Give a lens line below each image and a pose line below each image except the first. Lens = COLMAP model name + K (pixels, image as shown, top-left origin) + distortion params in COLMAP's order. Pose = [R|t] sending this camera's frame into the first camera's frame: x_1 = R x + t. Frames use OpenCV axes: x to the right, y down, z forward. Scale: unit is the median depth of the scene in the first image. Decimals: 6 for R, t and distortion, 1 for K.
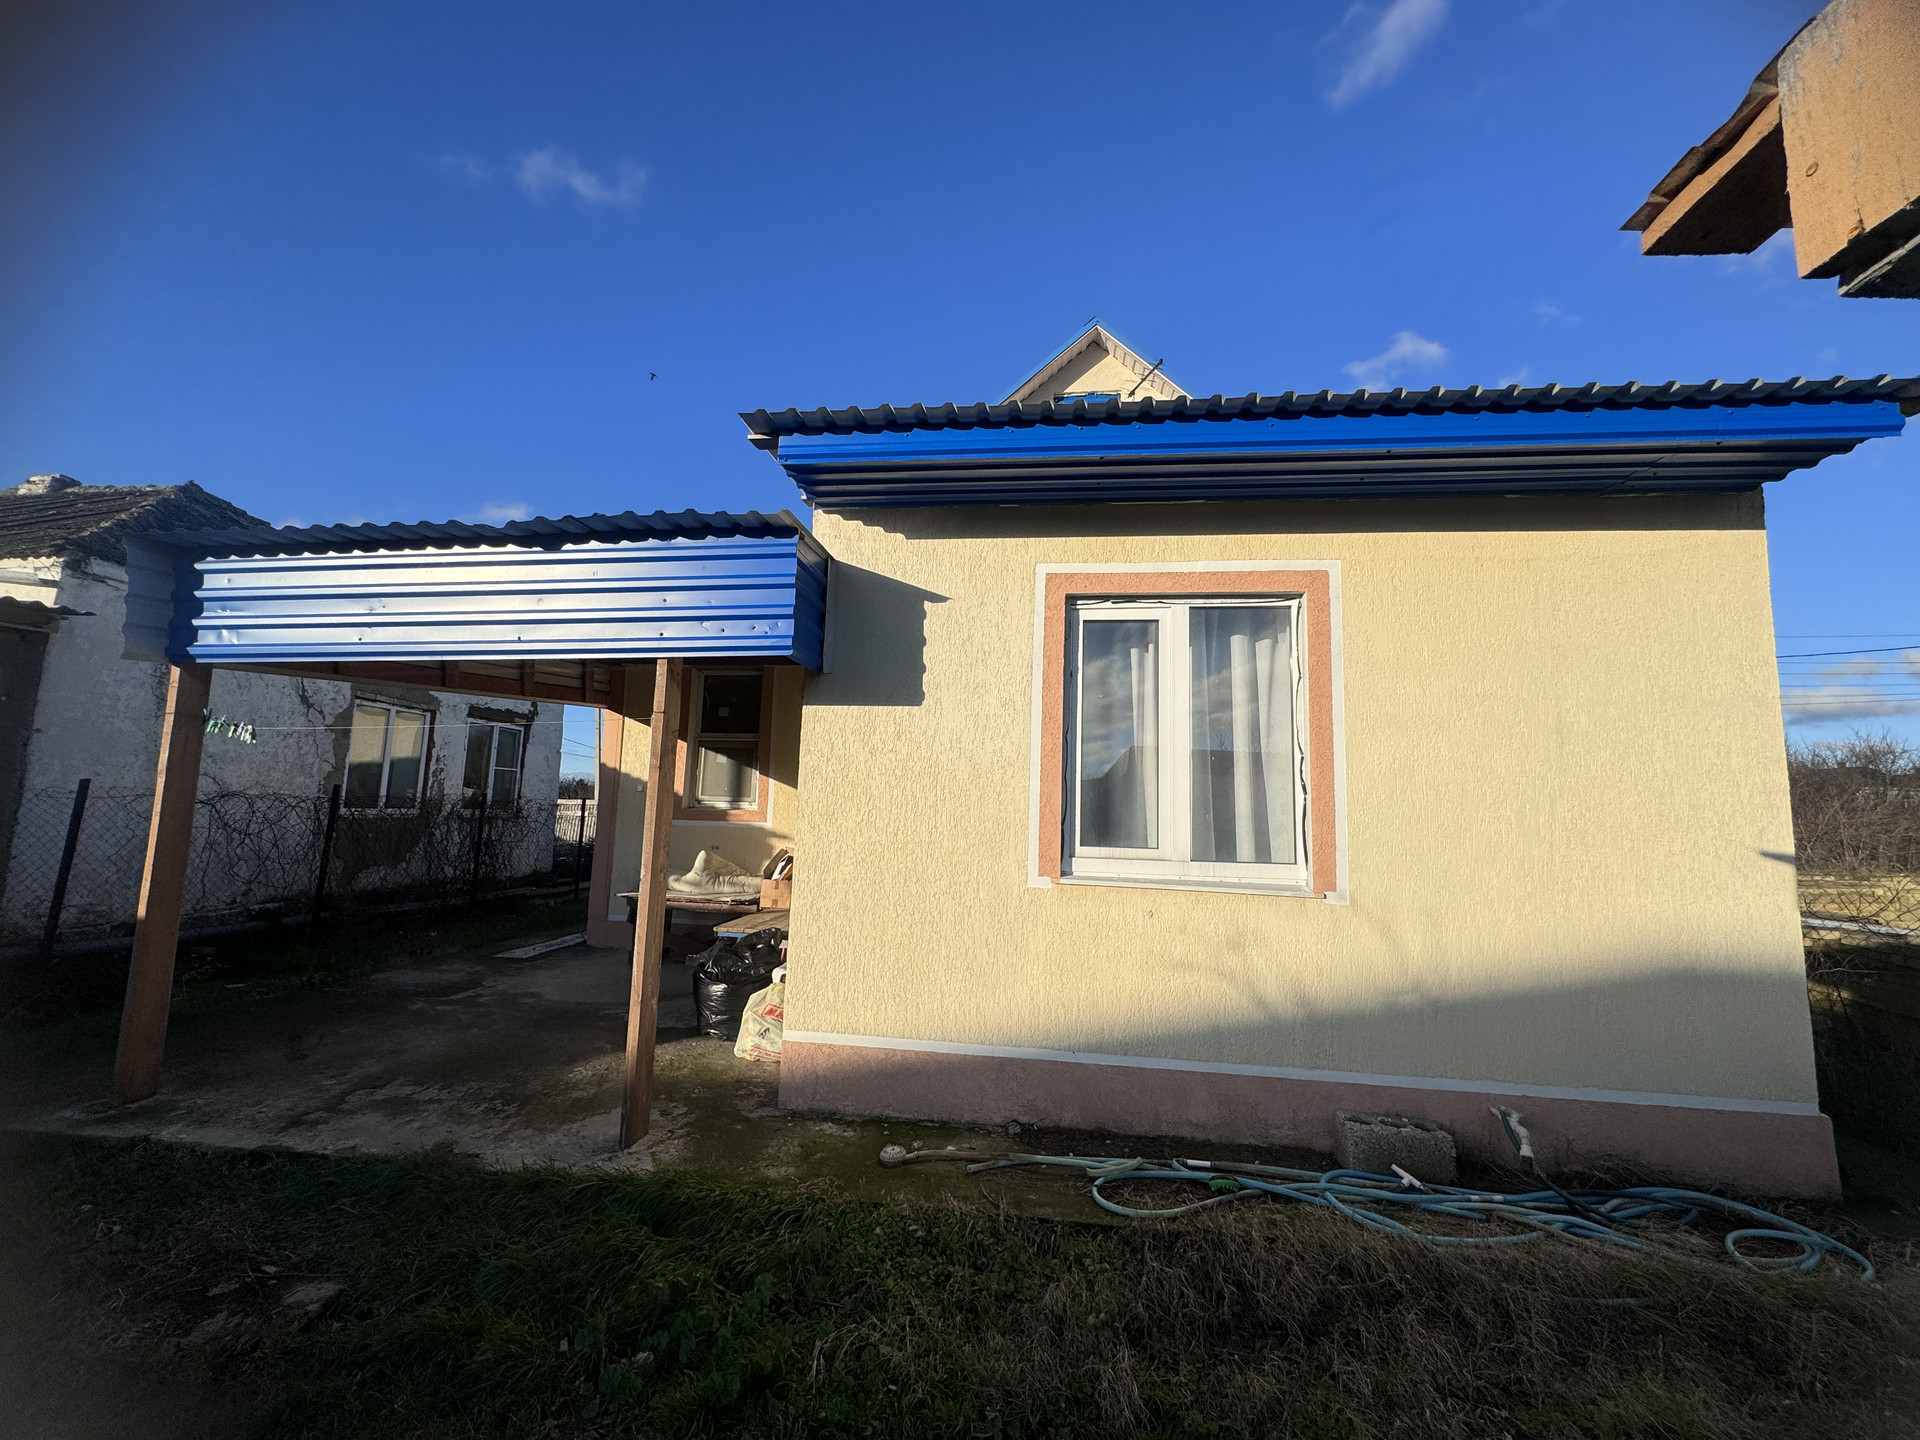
lens RADIAL K [[762.2, 0, 960.8], [0, 762.2, 719.8], [0, 0, 1]] dist [0.000449, -0.000335]
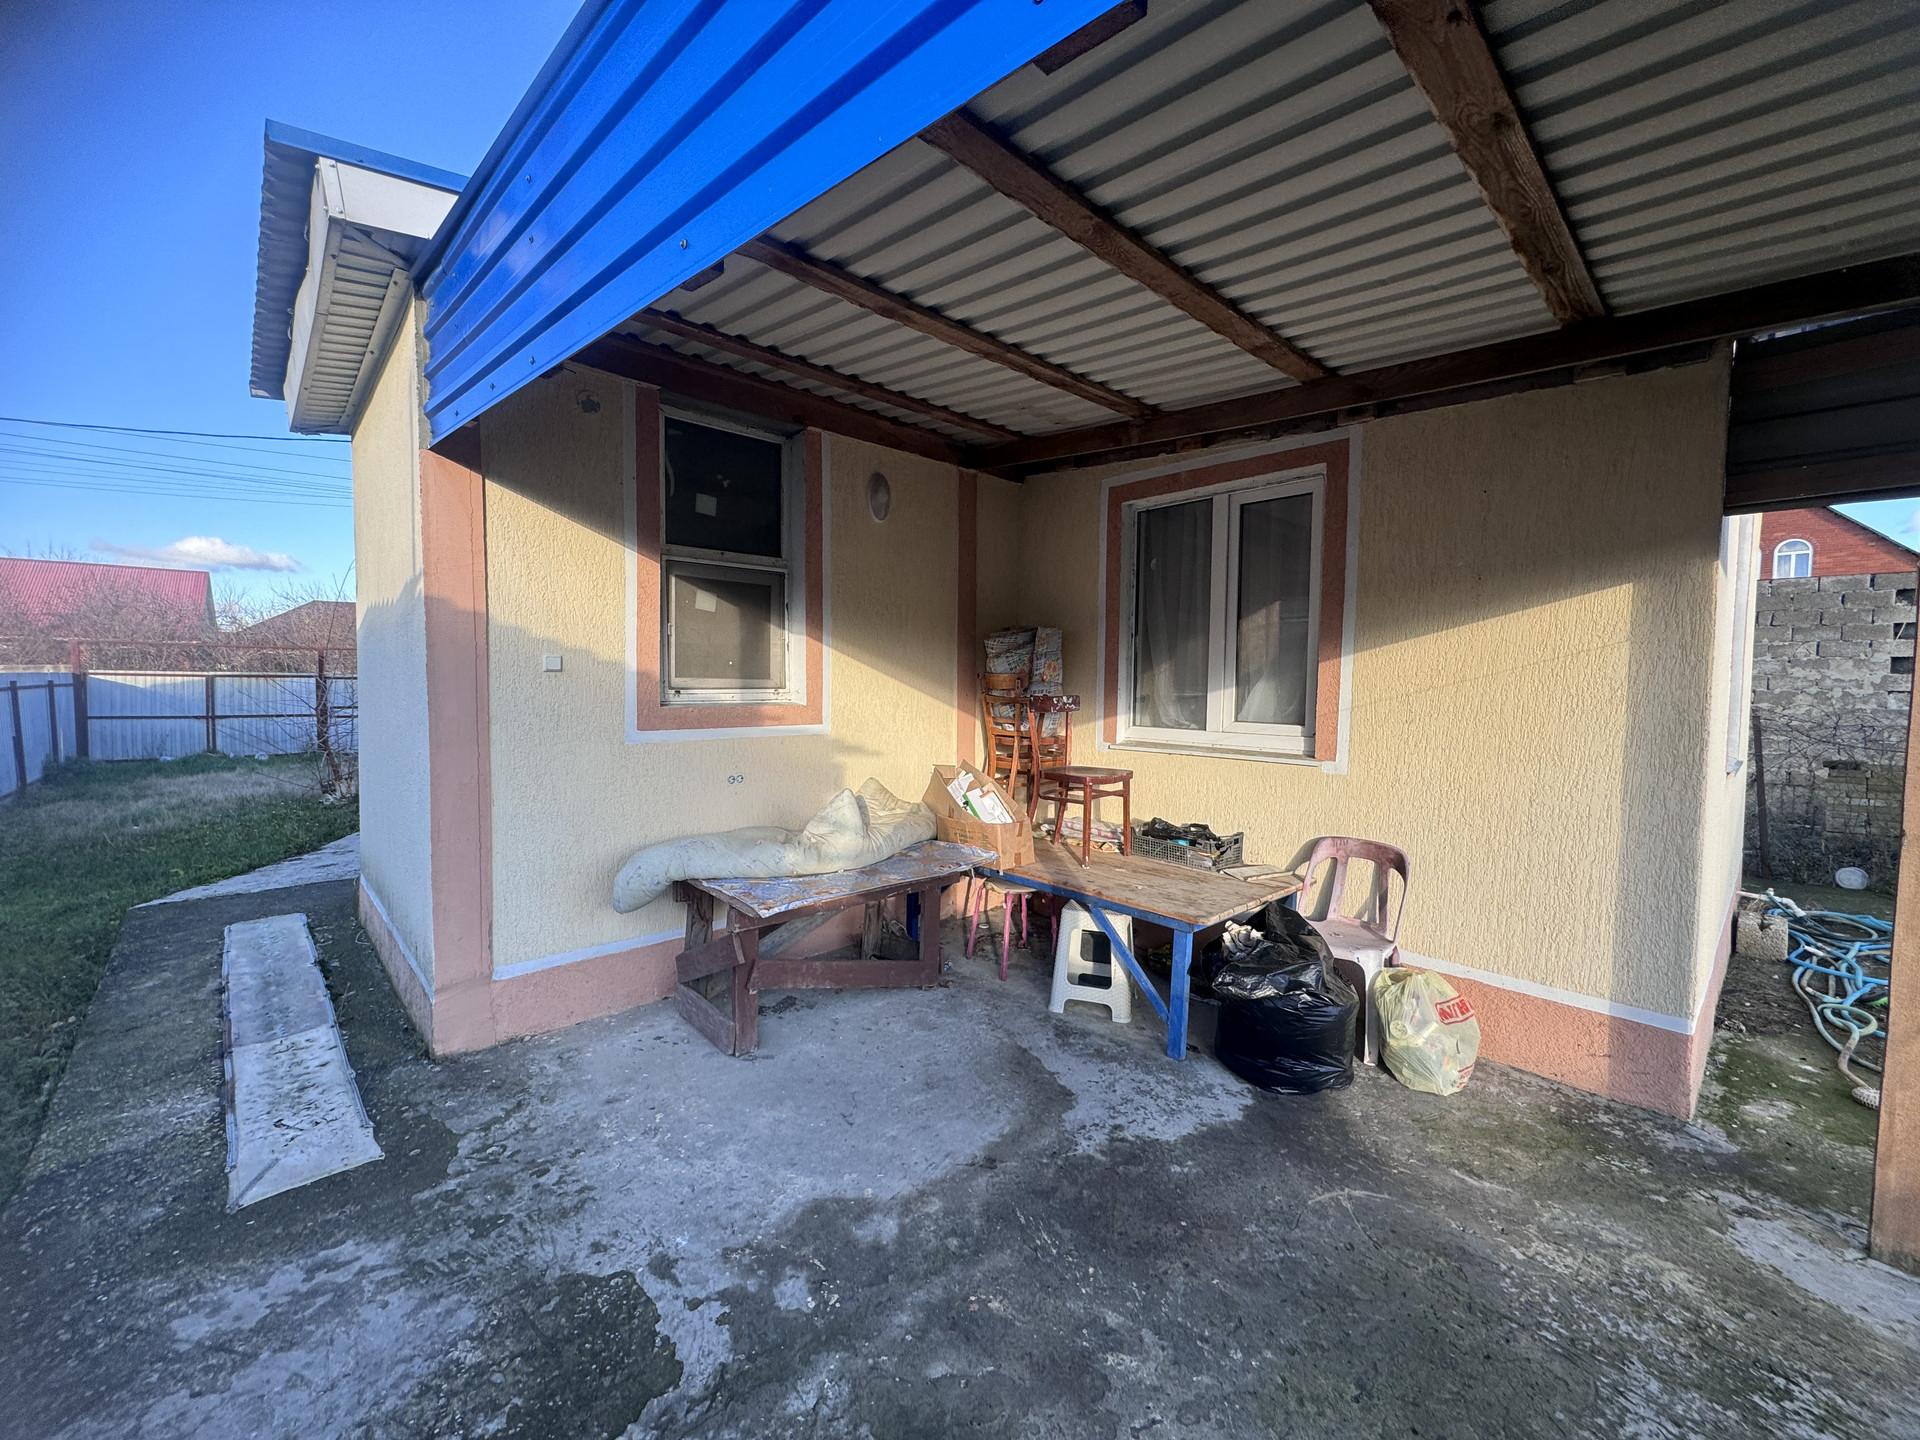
lens RADIAL K [[762.2, 0, 960.8], [0, 762.2, 719.8], [0, 0, 1]] dist [0.000449, -0.000335]
pose [[0.634066, -0.053353, 0.771436, -0.607006], [-0.084391, 0.986884, 0.137617, 0.045495], [-0.768660, -0.152360, 0.621247, 0.570476]]
